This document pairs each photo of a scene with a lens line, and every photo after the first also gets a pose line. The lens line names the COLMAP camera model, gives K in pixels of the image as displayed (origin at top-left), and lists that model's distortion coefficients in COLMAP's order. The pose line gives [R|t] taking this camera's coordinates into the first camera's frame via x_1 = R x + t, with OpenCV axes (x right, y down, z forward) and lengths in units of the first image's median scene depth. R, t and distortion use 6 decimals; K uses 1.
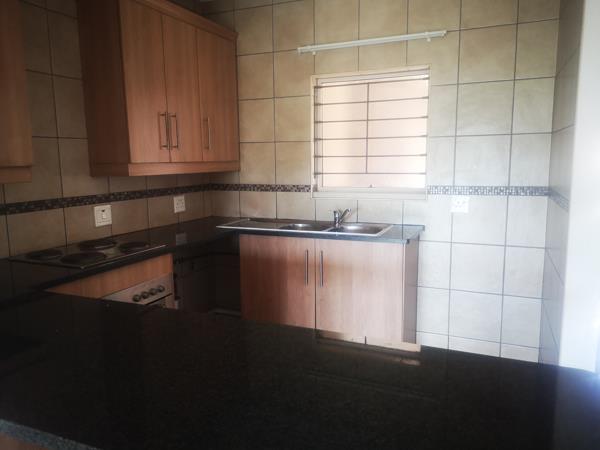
lens RADIAL K [[466.6, 0, 298.8], [0, 466.6, 221.7], [0, 0, 1]] dist [0.119024, -0.158901]
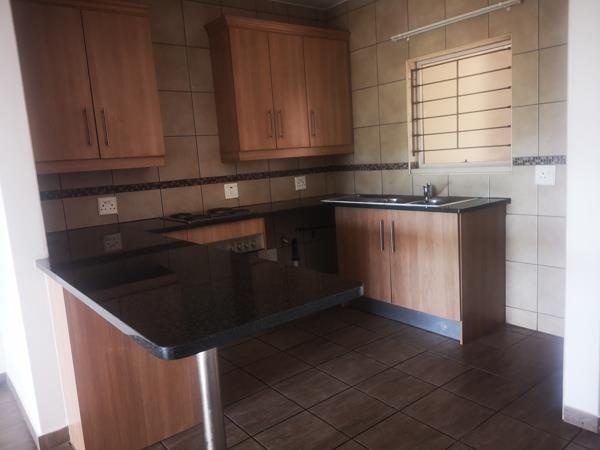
lens RADIAL K [[466.6, 0, 298.8], [0, 466.6, 221.7], [0, 0, 1]] dist [0.119024, -0.158901]
pose [[0.879774, 0.018624, -0.475027, 0.339364], [-0.006847, 0.999625, 0.026510, 0.032609], [0.475343, -0.020070, 0.879572, -0.079876]]
